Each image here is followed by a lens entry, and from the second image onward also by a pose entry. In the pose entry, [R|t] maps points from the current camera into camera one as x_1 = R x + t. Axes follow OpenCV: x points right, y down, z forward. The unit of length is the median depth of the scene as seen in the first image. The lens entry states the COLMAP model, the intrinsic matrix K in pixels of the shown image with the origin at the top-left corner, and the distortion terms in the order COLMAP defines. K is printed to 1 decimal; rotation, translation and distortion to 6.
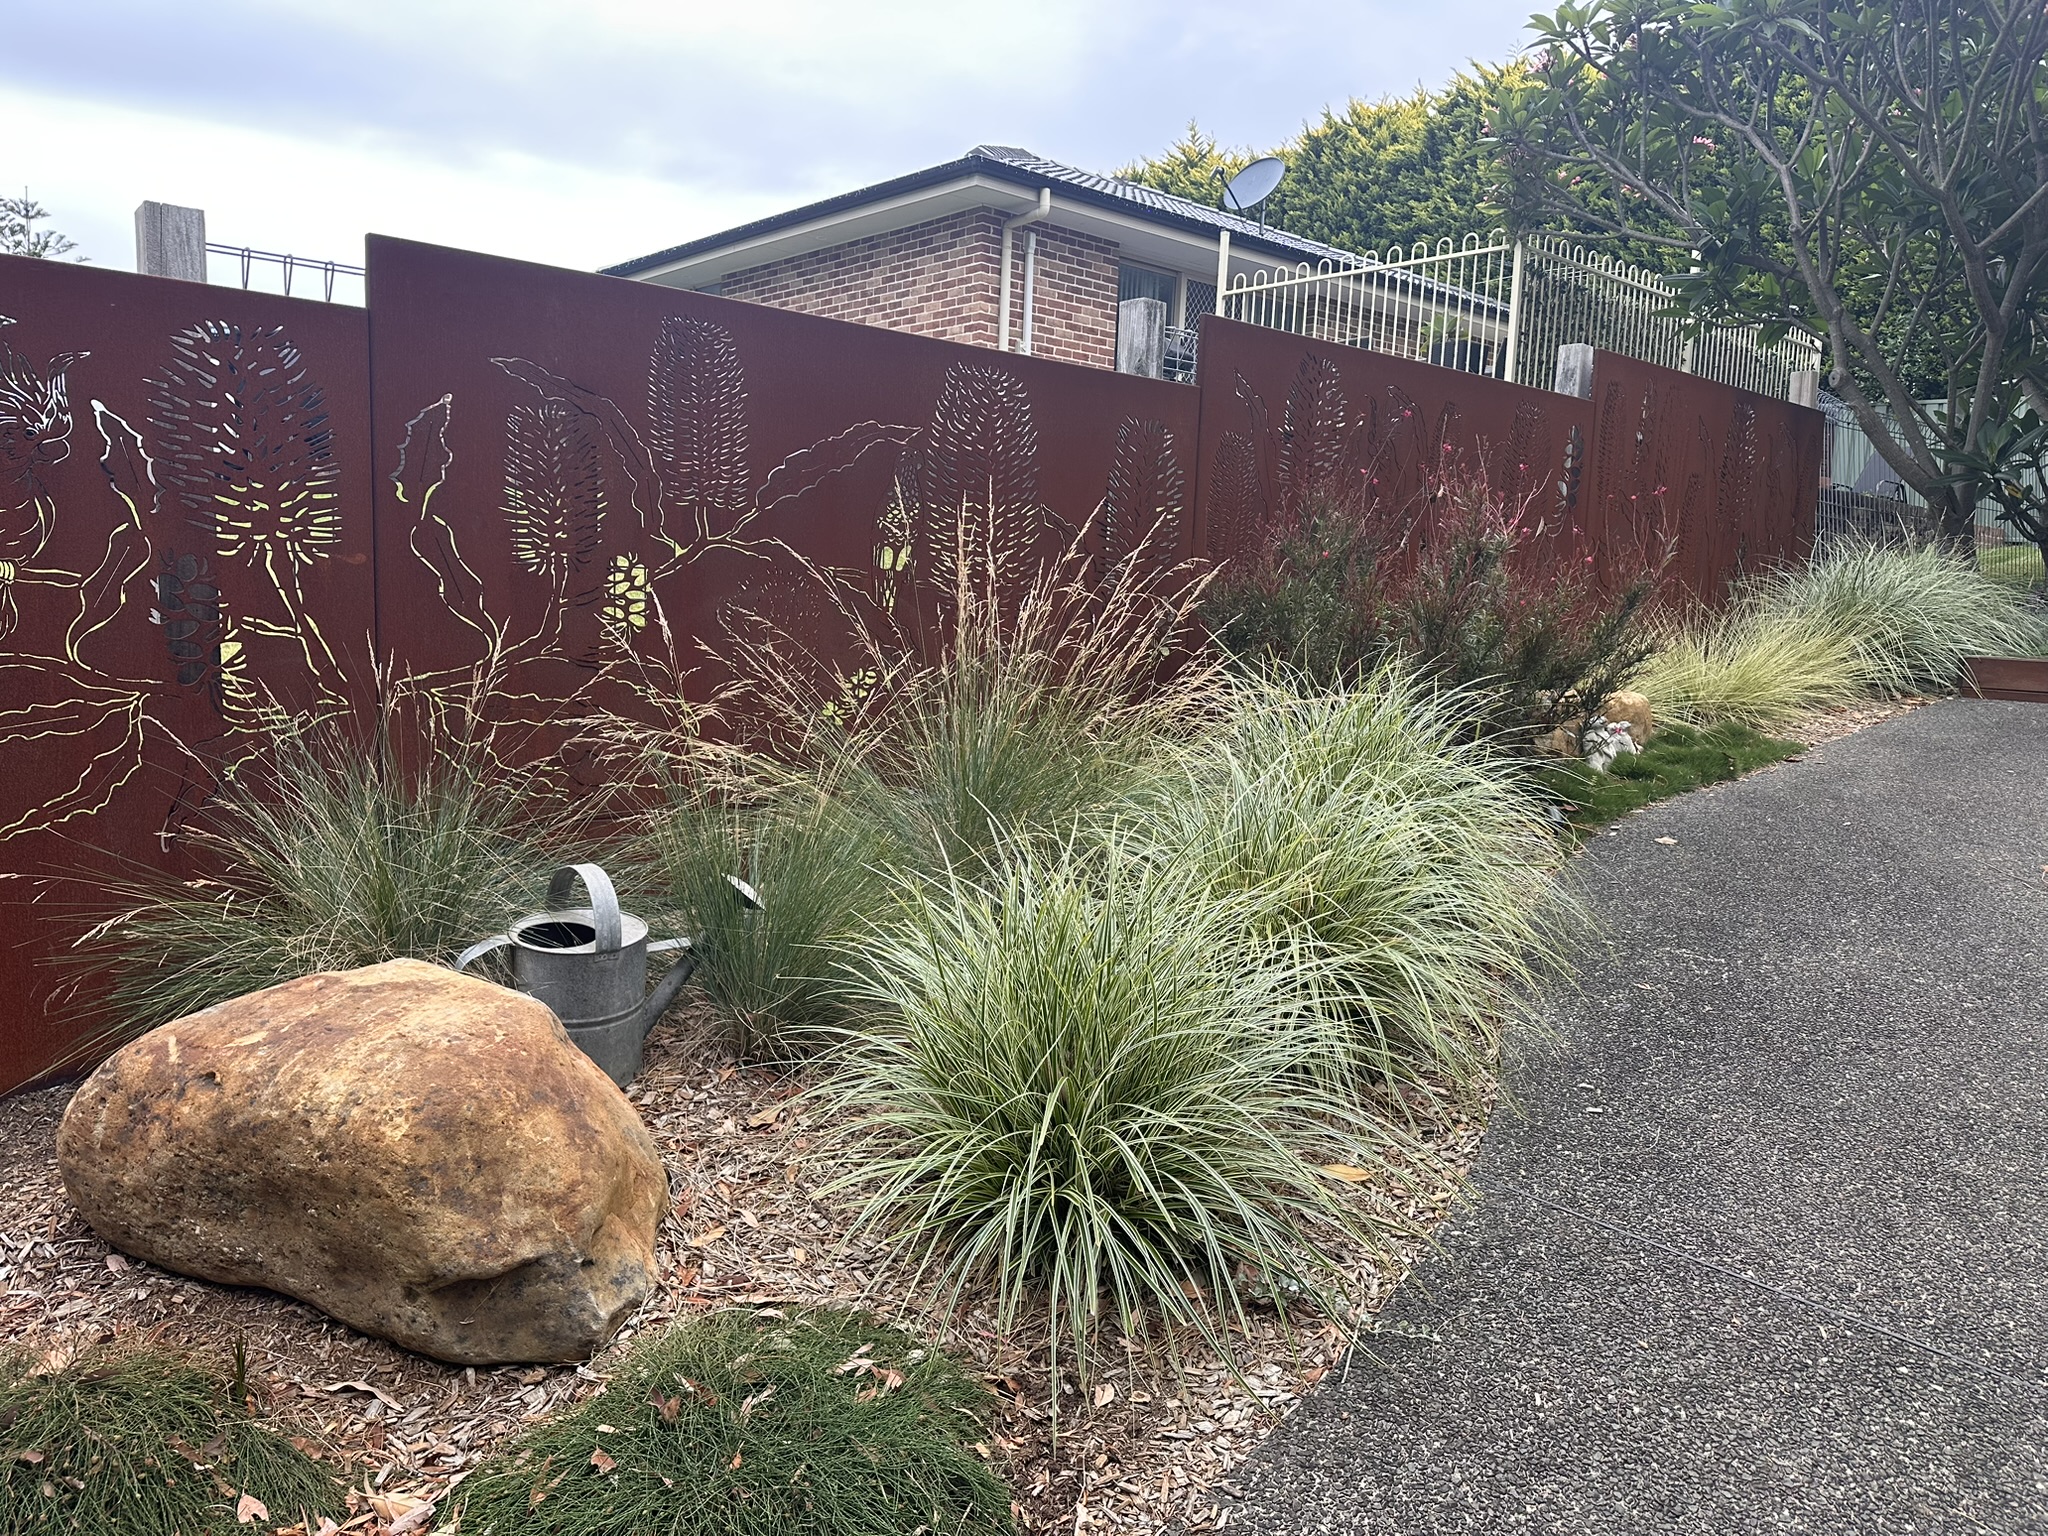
lens RADIAL K [[1425.3, 0, 1023.8], [0, 1425.3, 769.7], [0, 0, 1]] dist [0.031078, -0.011683]
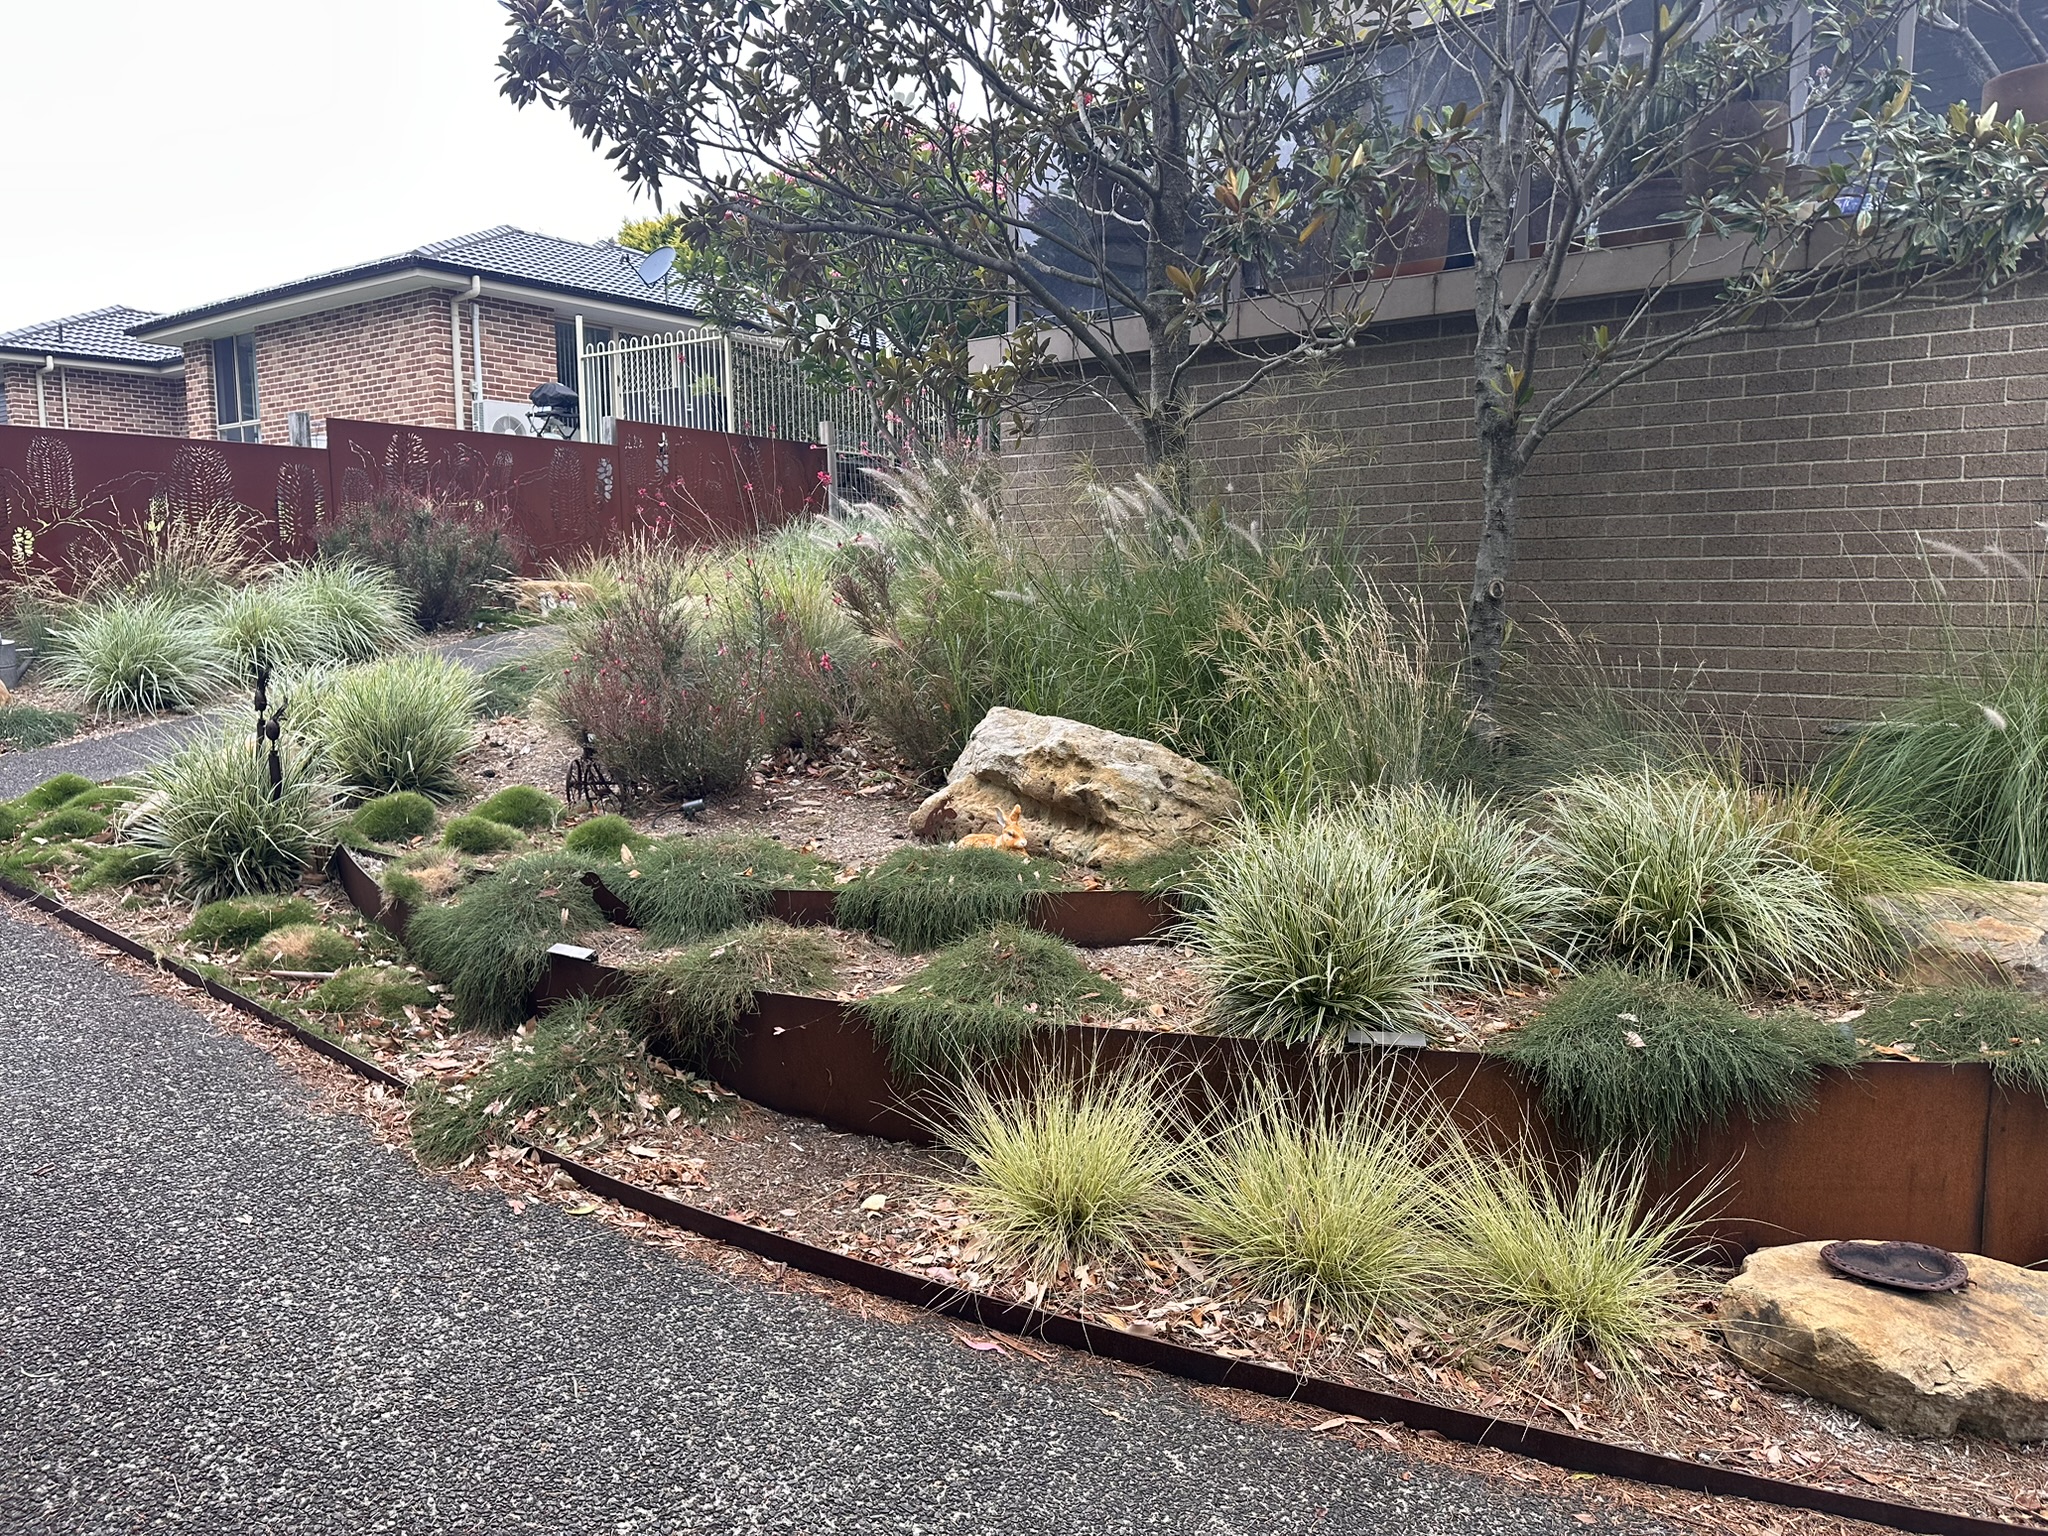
lens RADIAL K [[1425.3, 0, 1024.4], [0, 1425.3, 764.3], [0, 0, 1]] dist [0.031078, -0.011683]
pose [[0.982591, -0.059592, 0.175968, 0.264004], [0.058293, 0.998221, 0.012544, 0.091092], [-0.176402, -0.002068, 0.984316, -0.490368]]
